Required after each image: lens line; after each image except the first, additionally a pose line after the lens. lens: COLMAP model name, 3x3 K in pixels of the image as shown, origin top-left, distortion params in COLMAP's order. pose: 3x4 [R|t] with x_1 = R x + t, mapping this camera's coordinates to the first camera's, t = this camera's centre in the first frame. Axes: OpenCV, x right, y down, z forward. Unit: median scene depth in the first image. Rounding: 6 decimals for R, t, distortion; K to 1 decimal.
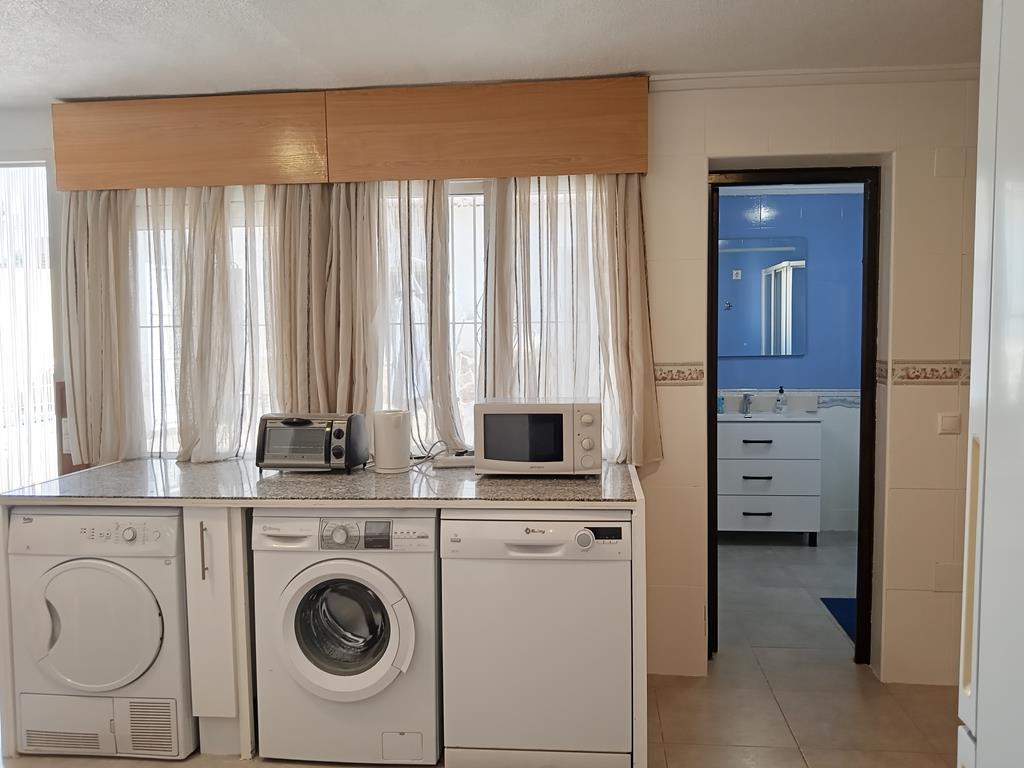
lens RADIAL K [[817.4, 0, 516.4], [0, 817.4, 382.6], [0, 0, 1]] dist [0.072633, -0.176739]
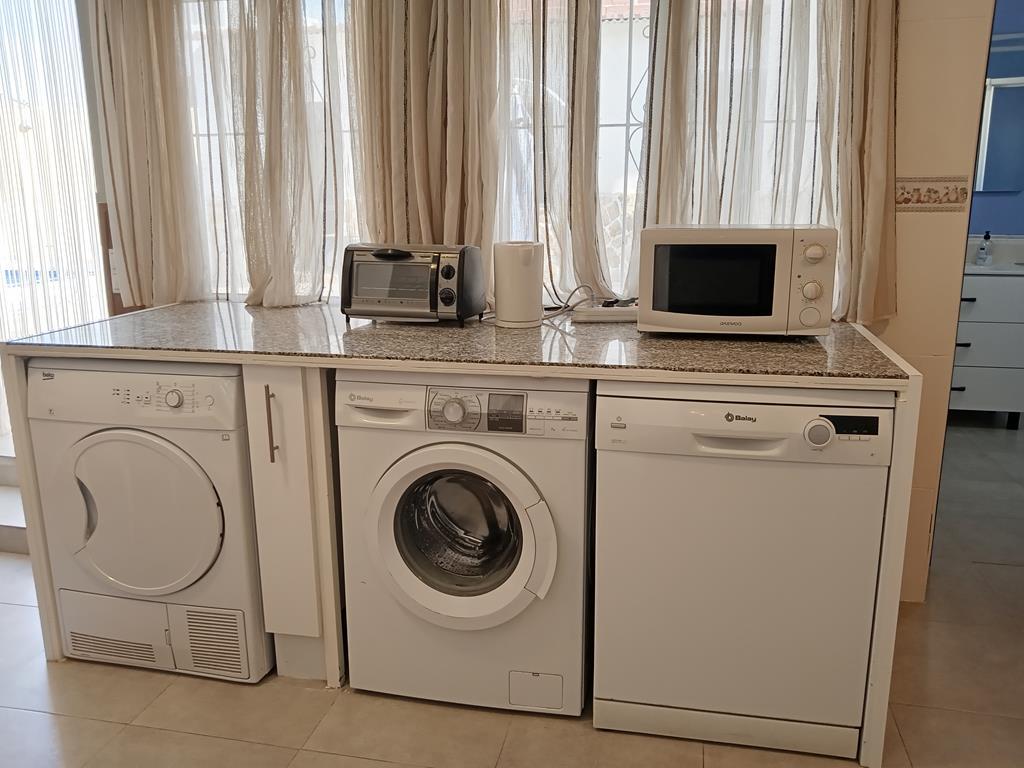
lens RADIAL K [[817.9, 0, 516.3], [0, 817.9, 384.2], [0, 0, 1]] dist [0.084722, -0.158067]
pose [[0.993331, 0.032343, -0.110665, -0.065789], [-0.012651, 0.984627, 0.174214, 0.030264], [0.114599, -0.171652, 0.978470, 0.249306]]
